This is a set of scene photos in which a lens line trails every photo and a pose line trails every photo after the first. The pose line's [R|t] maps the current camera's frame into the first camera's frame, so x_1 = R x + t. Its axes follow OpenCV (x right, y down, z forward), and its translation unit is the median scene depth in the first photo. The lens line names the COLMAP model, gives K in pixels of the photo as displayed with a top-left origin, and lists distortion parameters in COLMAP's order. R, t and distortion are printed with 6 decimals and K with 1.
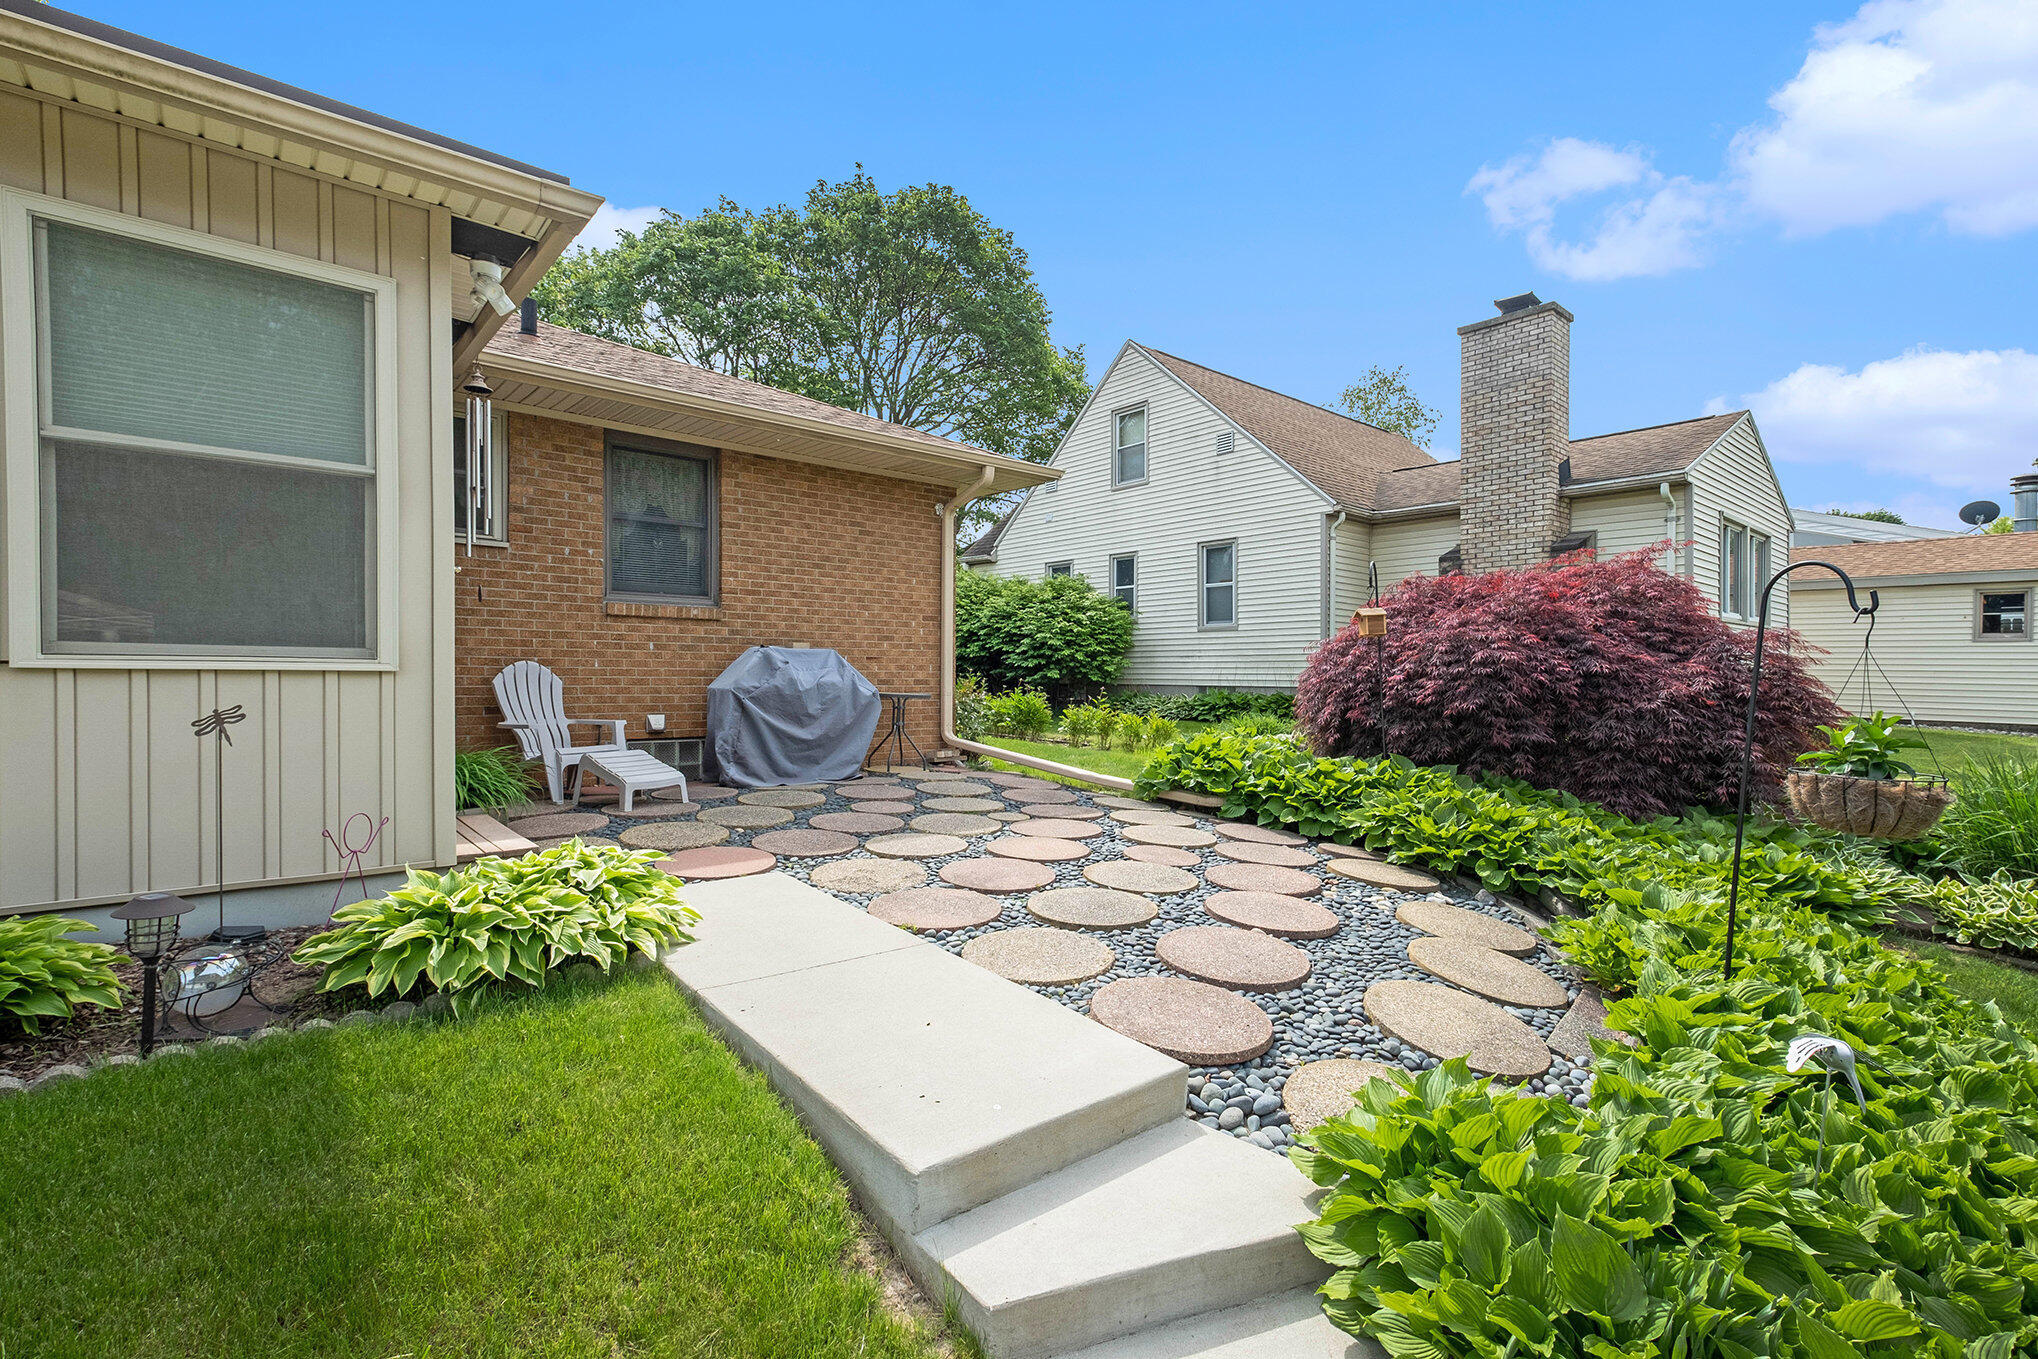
lens RADIAL K [[900.3, 0, 1036.9], [0, 900.3, 670.8], [0, 0, 1]] dist [0.010629, 0.000113]
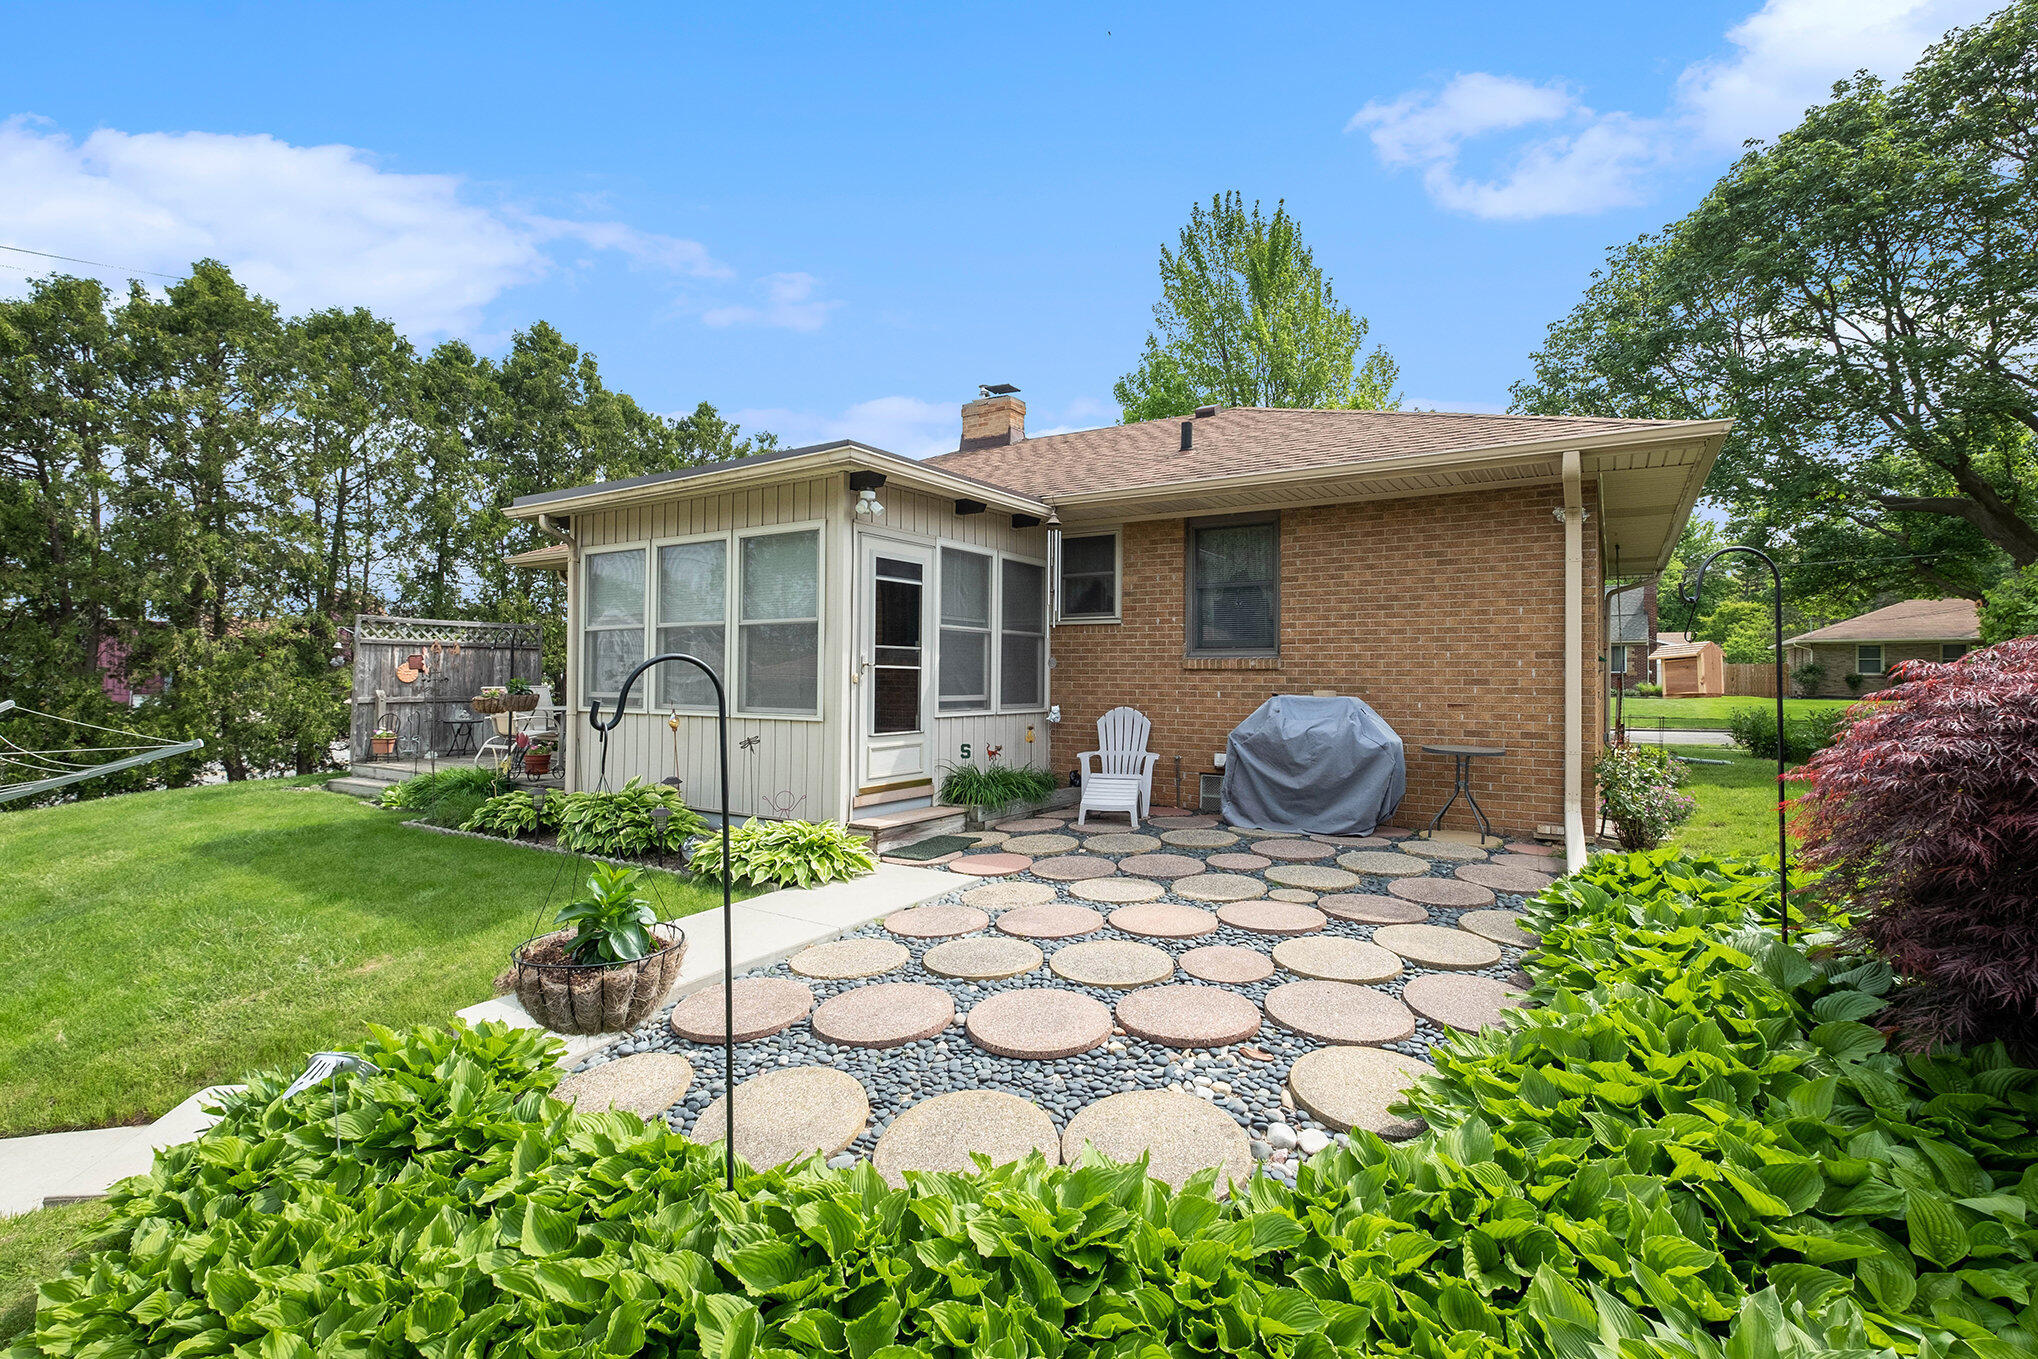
lens RADIAL K [[977.8, 0, 1025.5], [0, 977.8, 675.0], [0, 0, 1]] dist [0.002825, 0.000108]
pose [[0.297947, -0.012899, -0.954495, 0.863445], [-0.002641, 0.999894, -0.014337, -0.041936], [0.954579, 0.006793, 0.297881, 0.477005]]
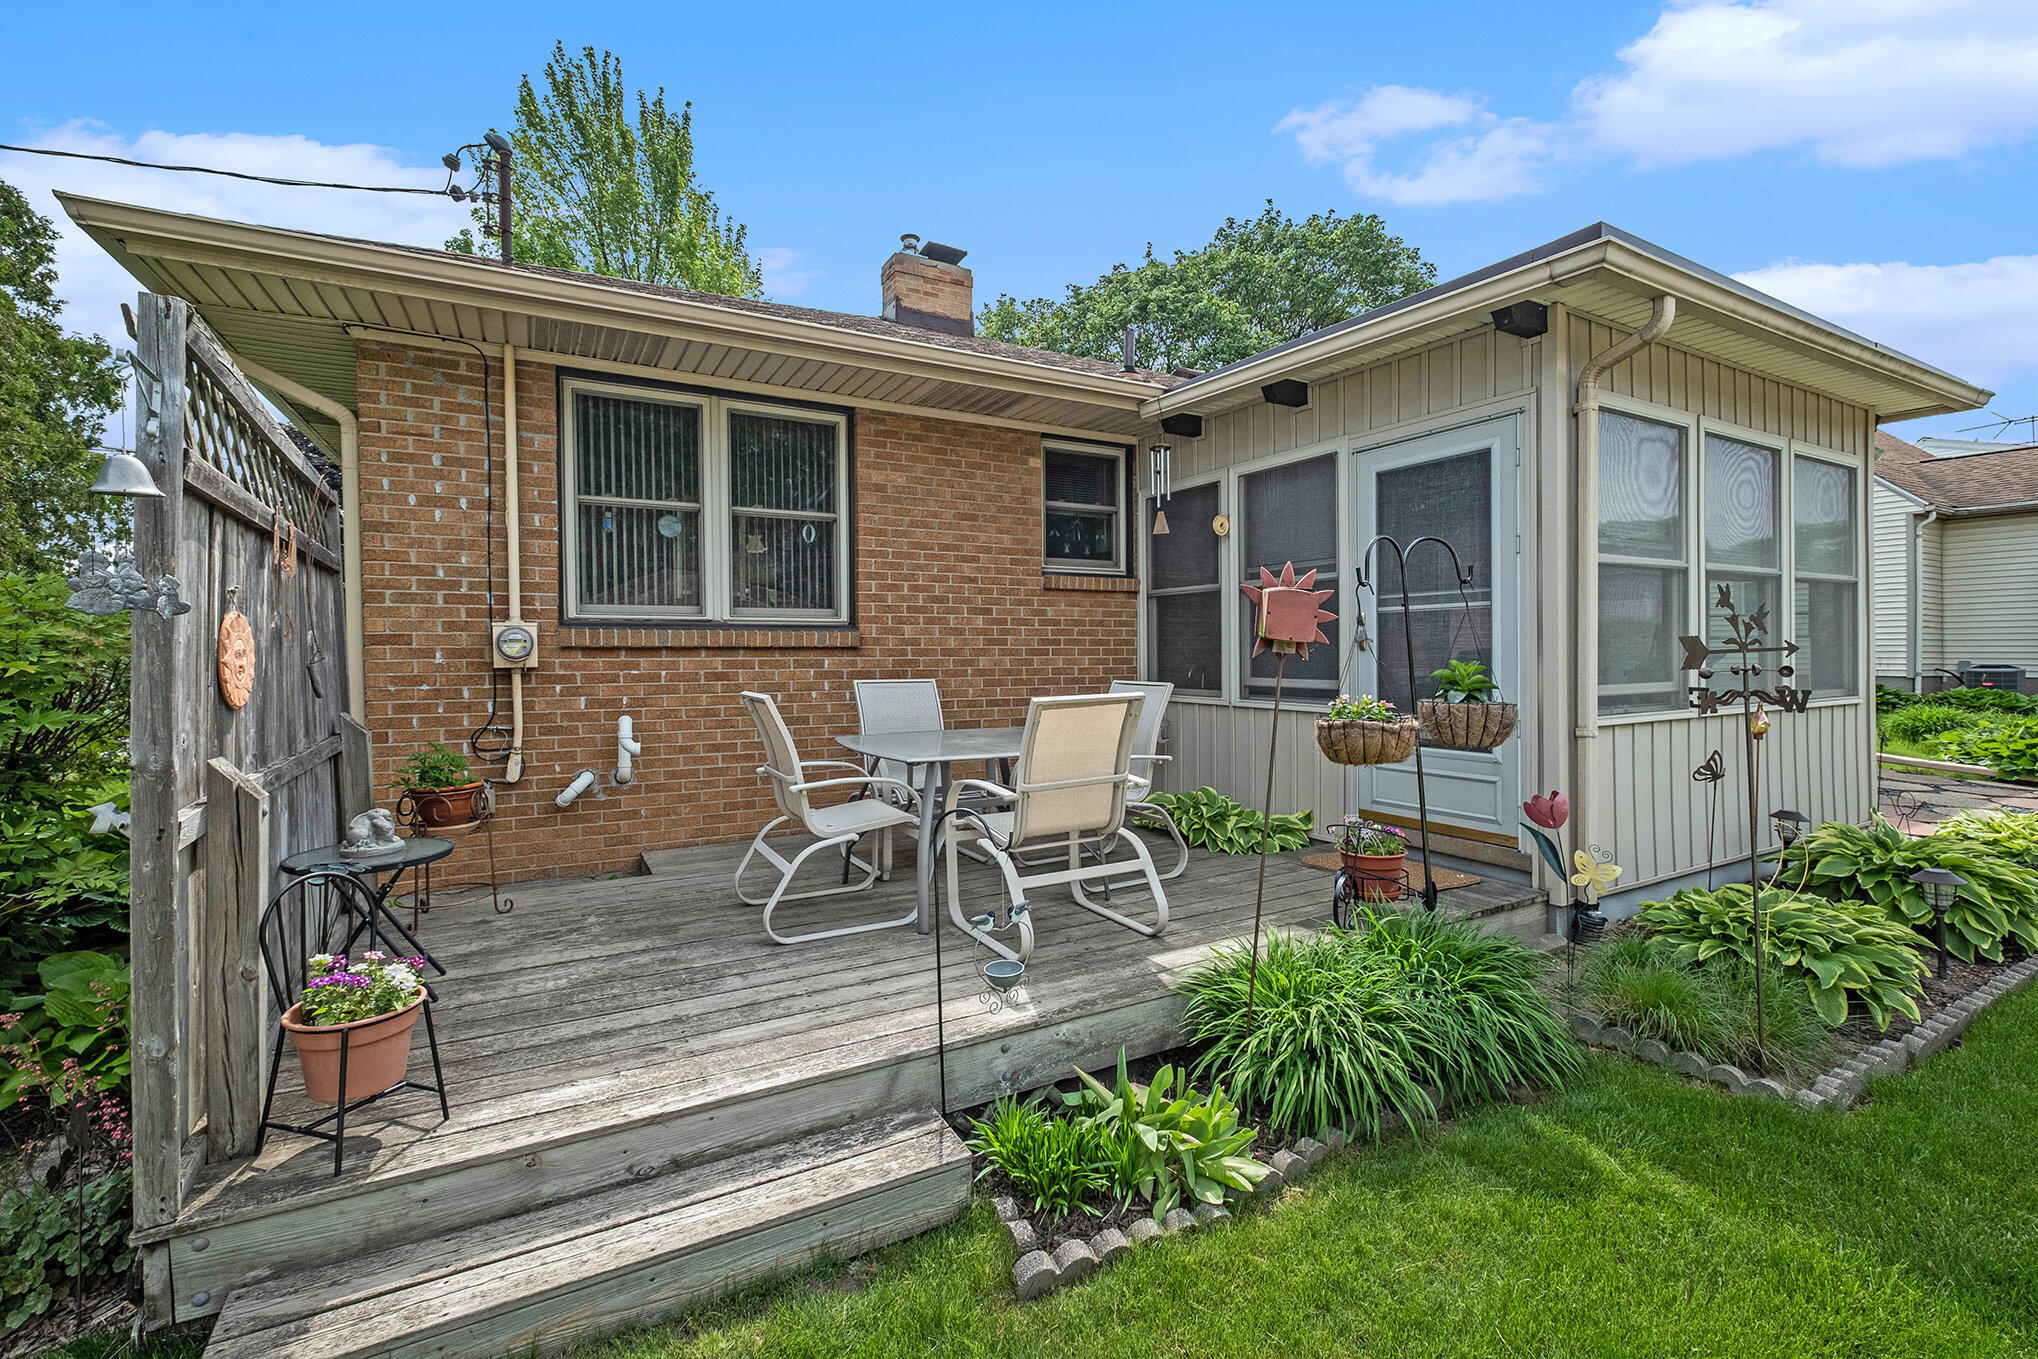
lens RADIAL K [[900.3, 0, 1017.7], [0, 900.3, 660.3], [0, 0, 1]] dist [0.010629, 0.000113]
pose [[0.982723, -0.011930, -0.184699, -0.364508], [0.014406, 0.999823, 0.012072, -0.018793], [0.184522, -0.014525, 0.982721, -0.183735]]
